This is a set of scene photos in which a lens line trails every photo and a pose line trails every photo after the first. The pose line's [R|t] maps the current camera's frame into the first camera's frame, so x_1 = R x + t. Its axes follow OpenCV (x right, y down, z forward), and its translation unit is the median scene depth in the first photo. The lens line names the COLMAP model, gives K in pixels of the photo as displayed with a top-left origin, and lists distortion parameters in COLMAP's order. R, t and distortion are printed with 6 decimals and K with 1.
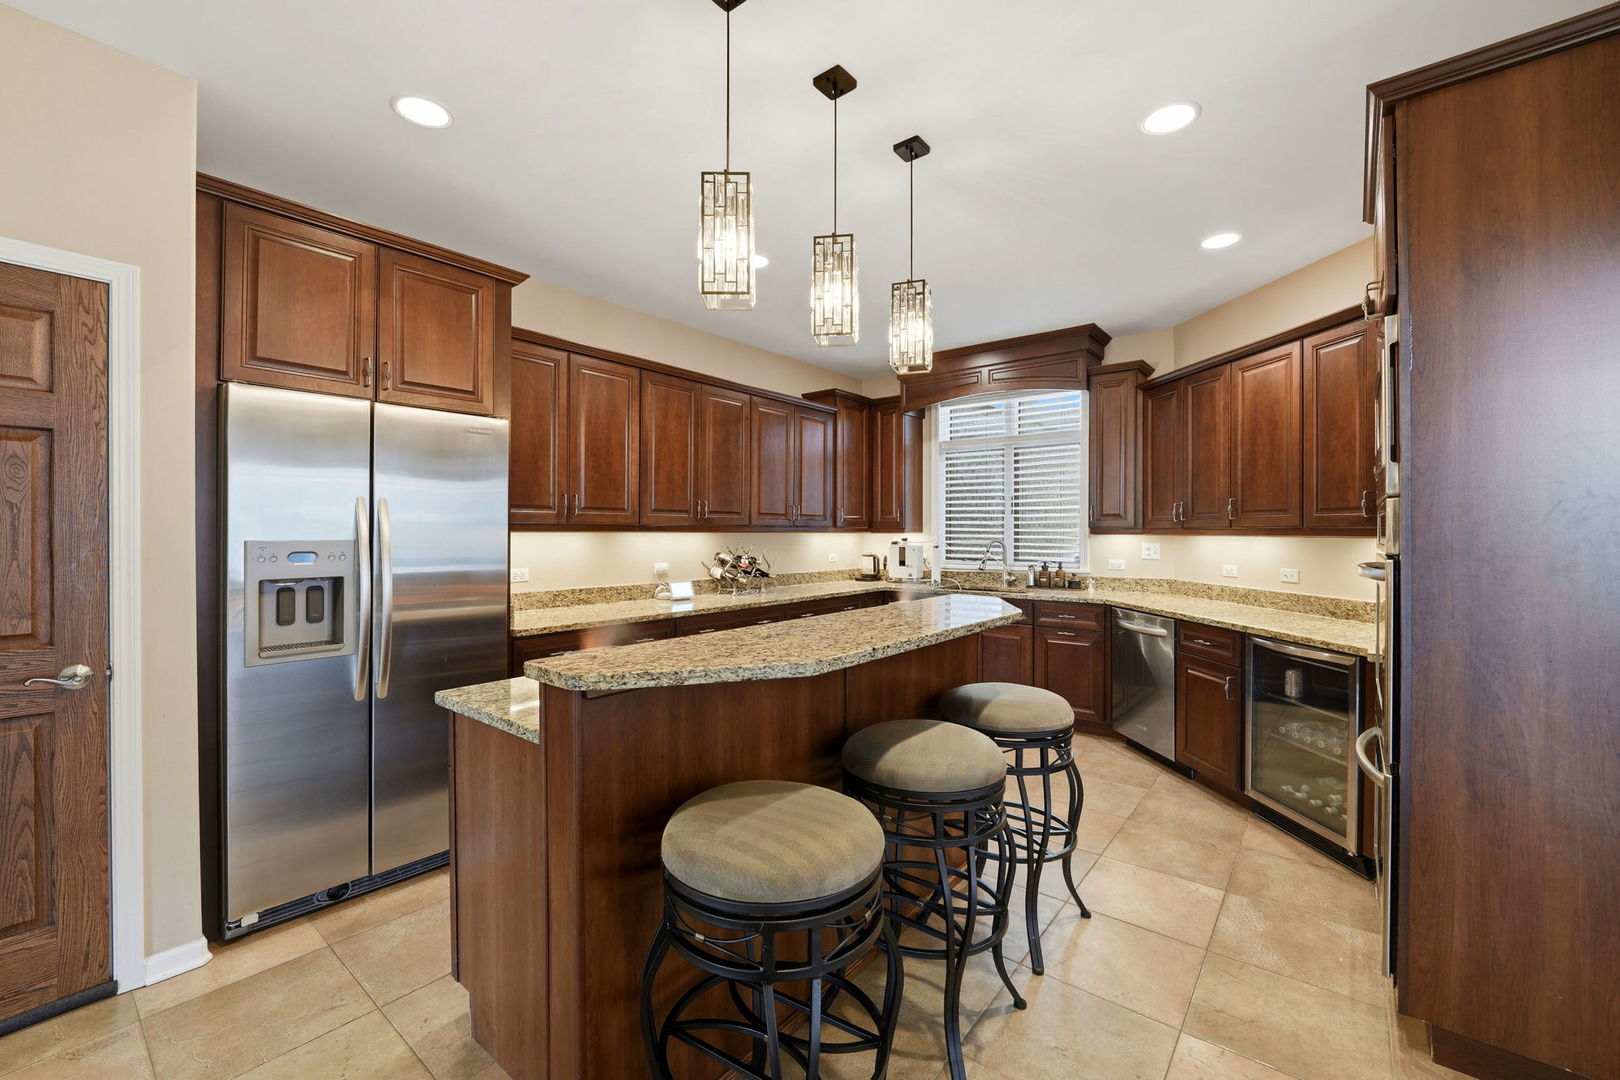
lens RADIAL K [[663.4, 0, 817.5], [0, 663.4, 531.7], [0, 0, 1]] dist [-0.009241, -0.002255]
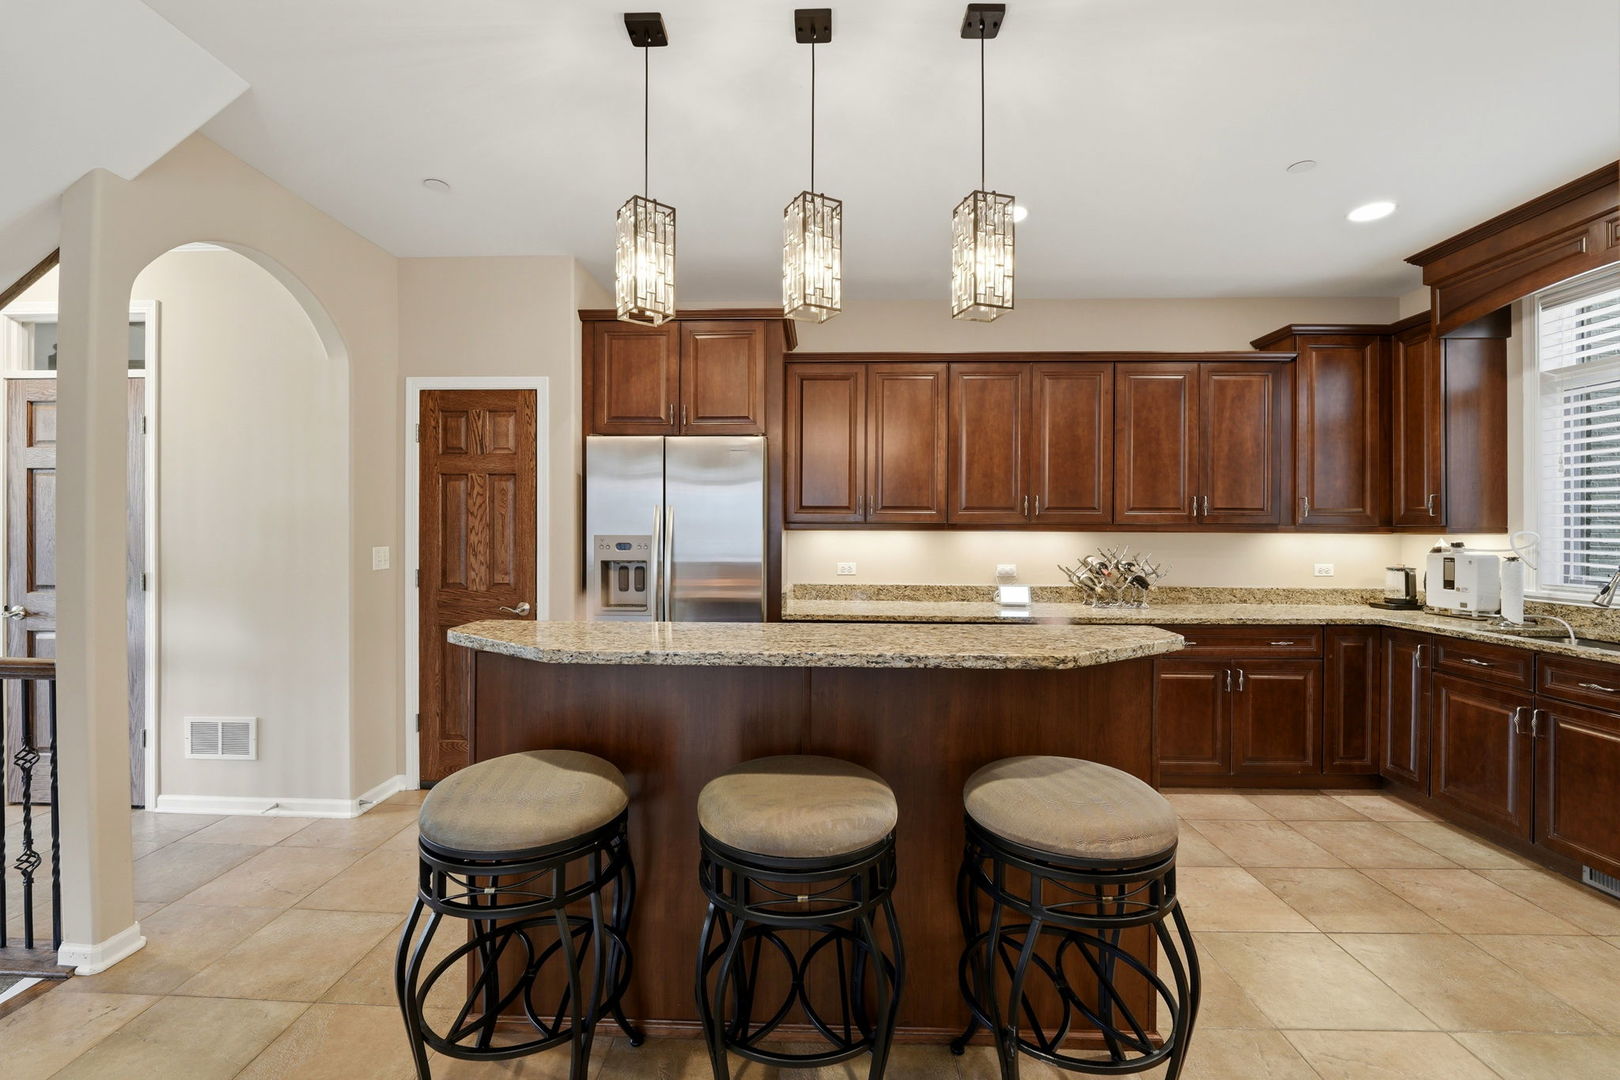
lens RADIAL K [[663.4, 0, 815.4], [0, 663.4, 537.4], [0, 0, 1]] dist [-0.009241, -0.002255]
pose [[0.593157, 0.006820, -0.805058, 0.283577], [-0.003136, 0.999976, 0.006160, 0.003183], [0.805081, -0.001129, 0.593164, 0.189466]]
